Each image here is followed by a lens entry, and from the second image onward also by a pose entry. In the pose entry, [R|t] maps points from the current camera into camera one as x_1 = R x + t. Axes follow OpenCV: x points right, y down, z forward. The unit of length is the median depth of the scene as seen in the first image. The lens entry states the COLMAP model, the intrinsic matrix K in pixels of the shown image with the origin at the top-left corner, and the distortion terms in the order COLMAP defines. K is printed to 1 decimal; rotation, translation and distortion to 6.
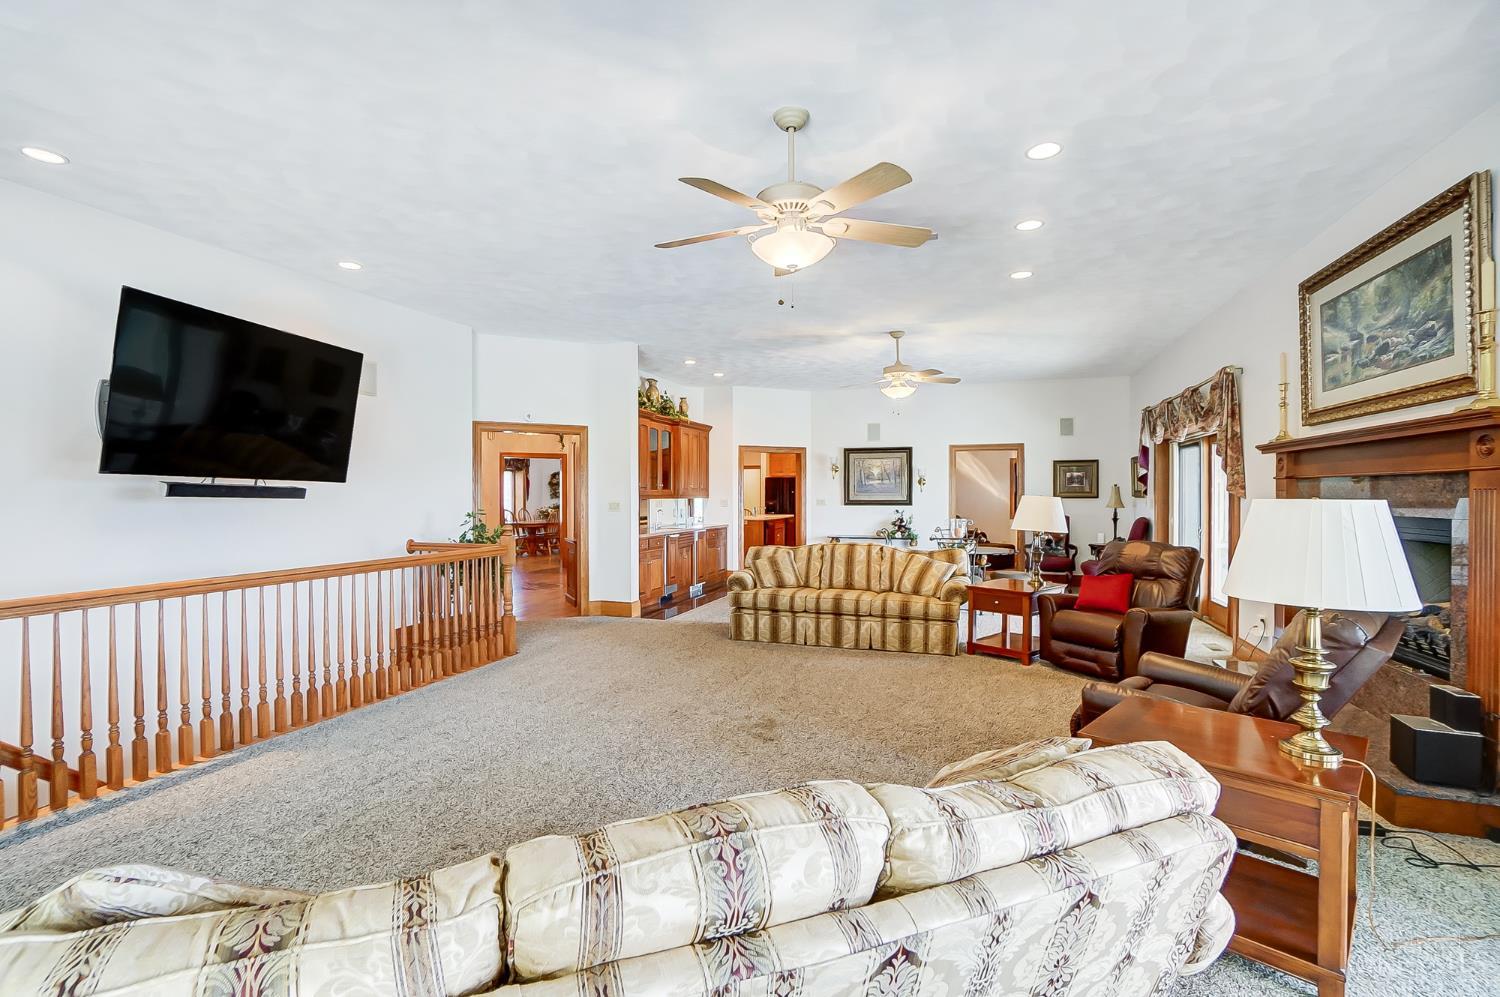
lens RADIAL K [[699.6, 0, 756.3], [0, 699.6, 503.4], [0, 0, 1]] dist [0.002847, 0.003413]
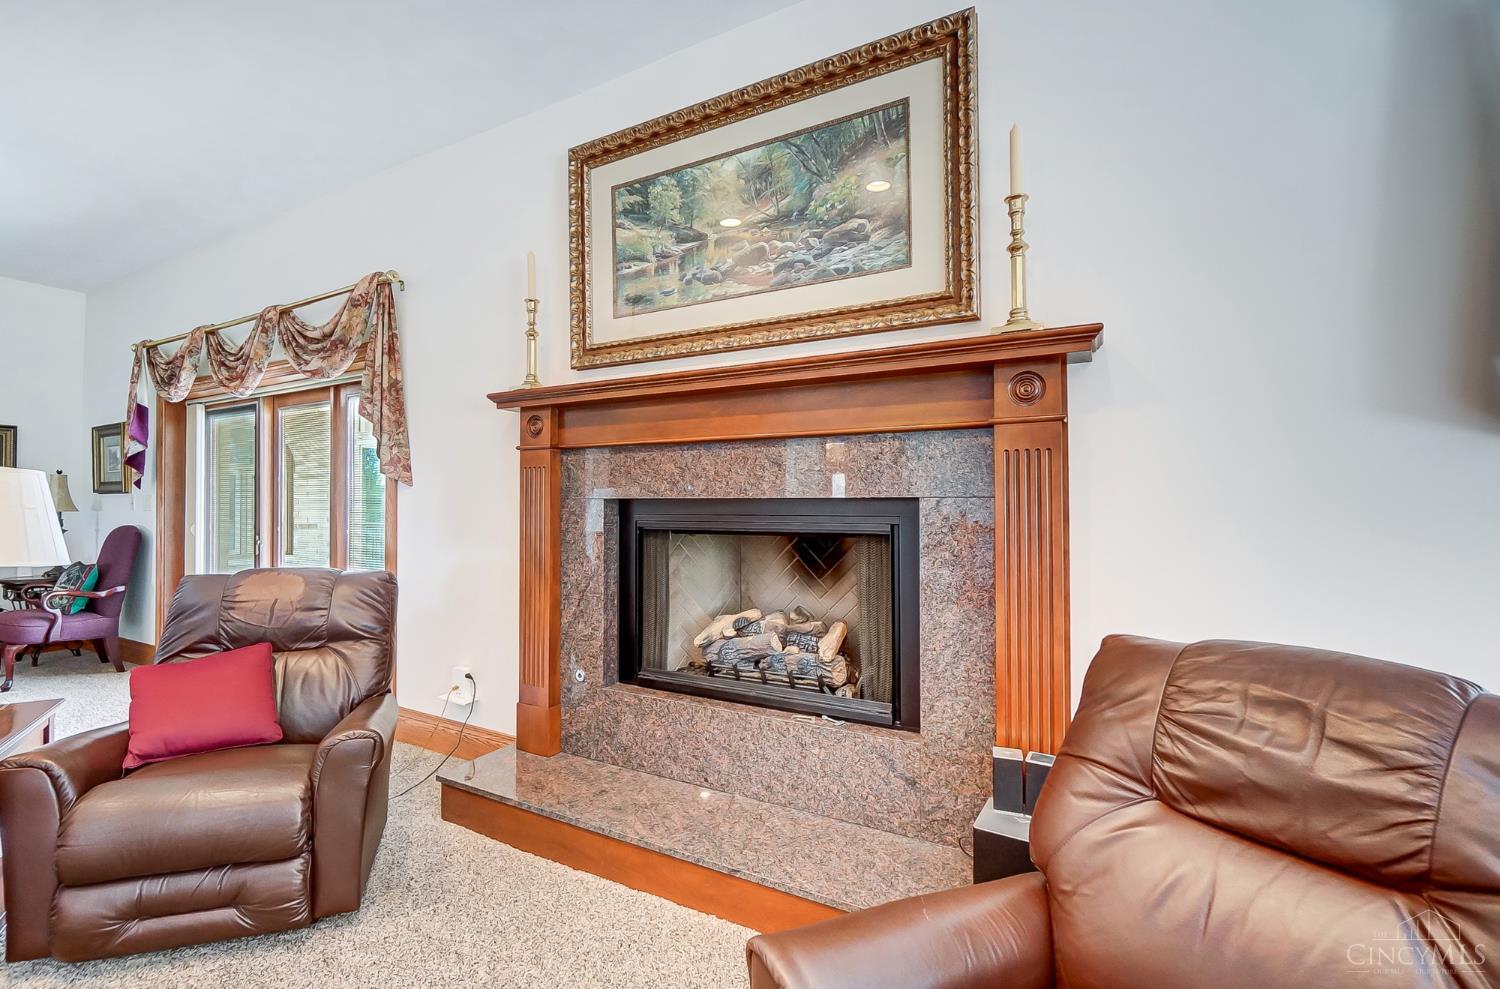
lens RADIAL K [[665.3, 0, 729.9], [0, 665.3, 492.4], [0, 0, 1]] dist [-0.004908, 0.002686]
pose [[0.217082, 0.014807, 0.976041, 0.163961], [0.013670, 0.999741, -0.018207, 0.013734], [-0.976058, 0.017295, 0.216823, 0.563108]]
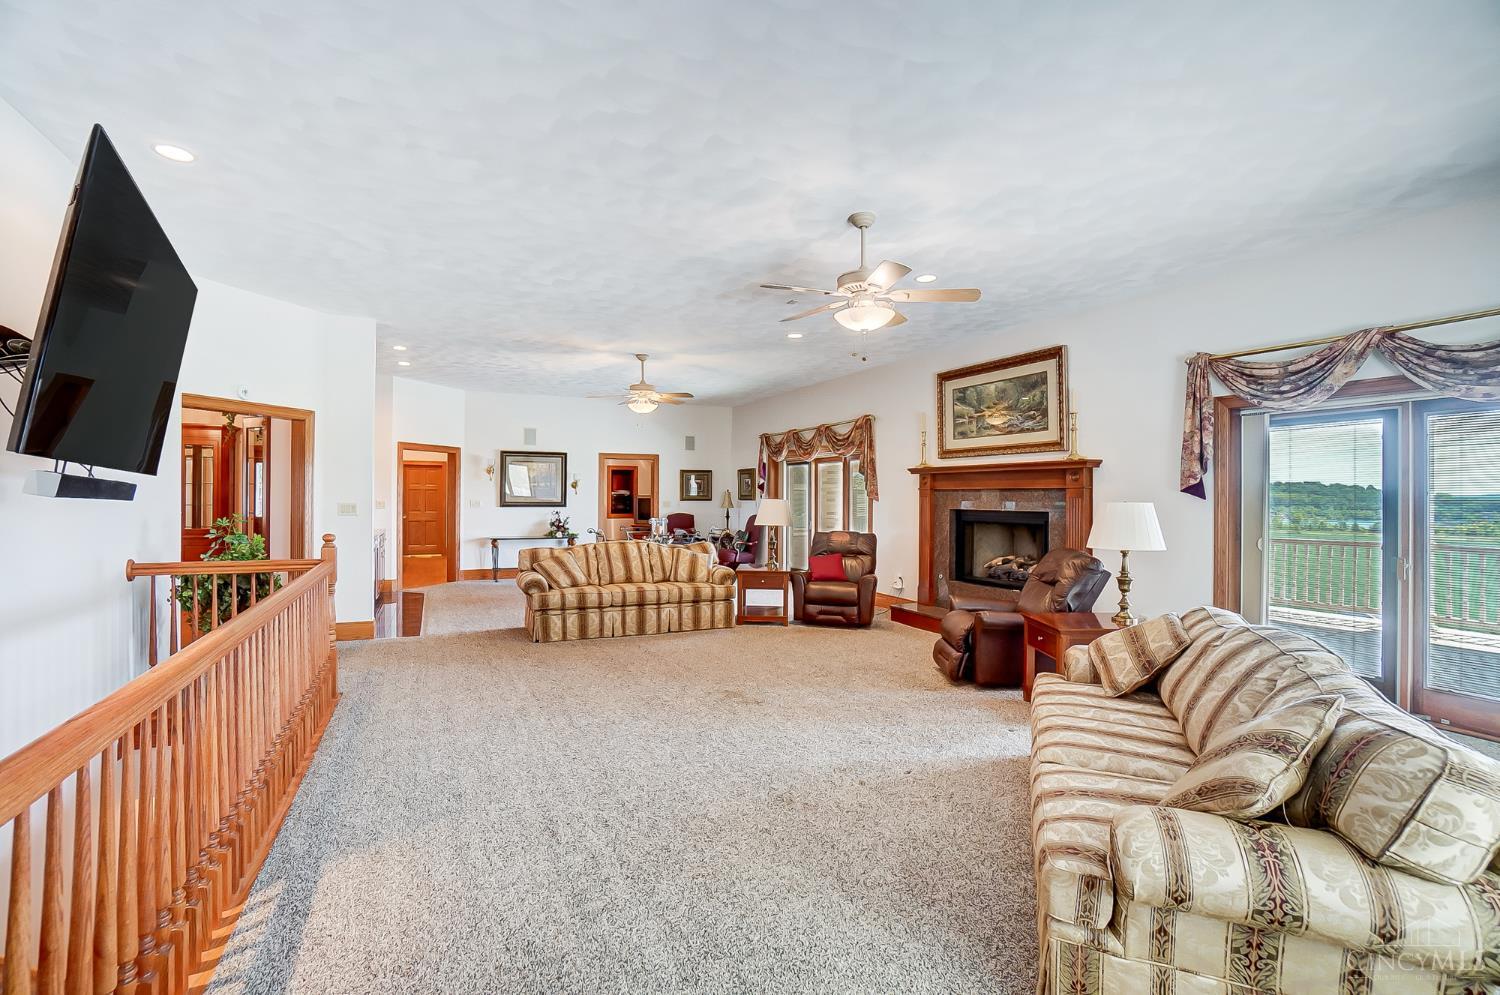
lens RADIAL K [[665.3, 0, 753.0], [0, 665.3, 493.8], [0, 0, 1]] dist [-0.004908, 0.002686]
pose [[0.727242, 0.008939, 0.686323, -0.498761], [0.002341, 0.999877, -0.015503, -0.001312], [-0.686377, 0.012881, 0.727132, 0.111586]]
